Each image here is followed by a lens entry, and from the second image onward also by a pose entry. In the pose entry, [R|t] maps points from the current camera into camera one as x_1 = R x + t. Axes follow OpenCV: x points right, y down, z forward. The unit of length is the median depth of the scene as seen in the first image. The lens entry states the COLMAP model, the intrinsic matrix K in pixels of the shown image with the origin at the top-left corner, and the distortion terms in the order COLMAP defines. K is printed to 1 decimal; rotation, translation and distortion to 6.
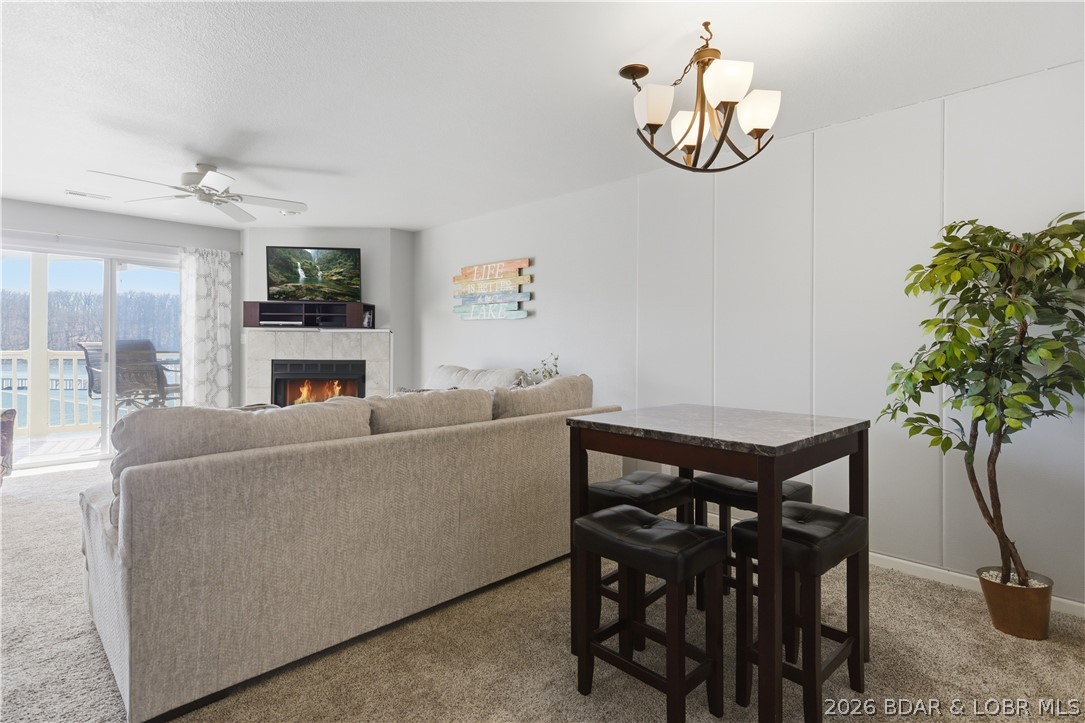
lens RADIAL K [[552.3, 0, 554.4], [0, 552.3, 344.9], [0, 0, 1]] dist [-0.000510, -0.000146]
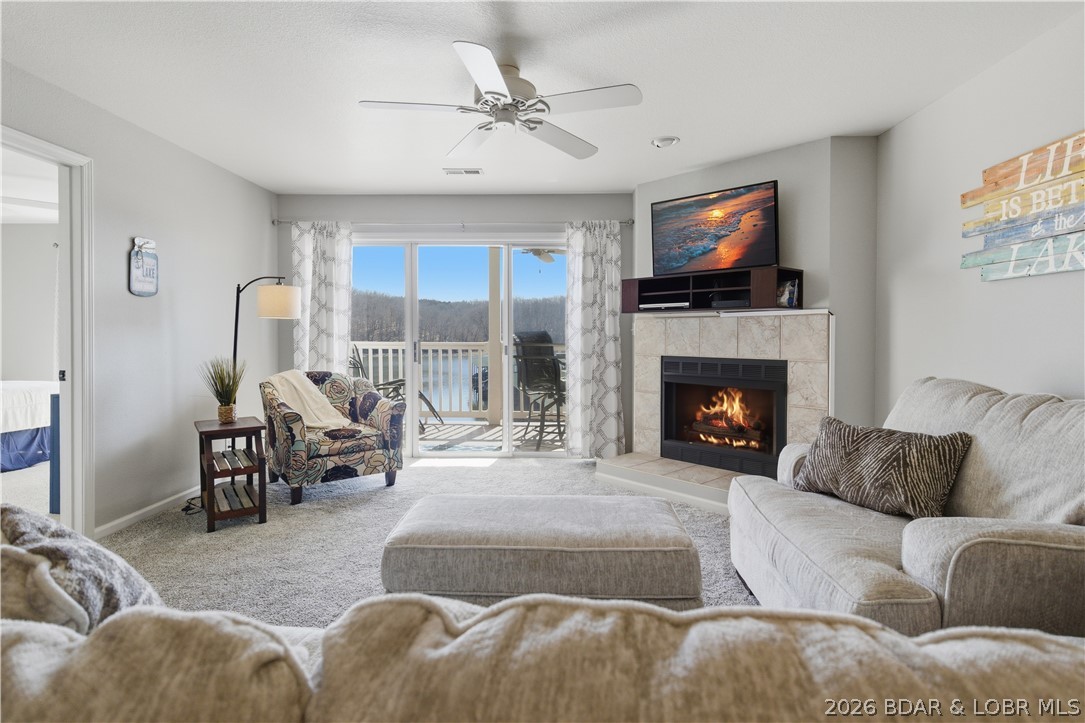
lens RADIAL K [[551.4, 0, 544.5], [0, 551.4, 343.9], [0, 0, 1]] dist [0.008316, -0.001500]
pose [[0.676170, 0.005775, -0.736723, -0.069828], [0.003024, 0.999939, 0.010614, 0.002167], [0.736739, -0.009405, 0.676111, 0.390681]]
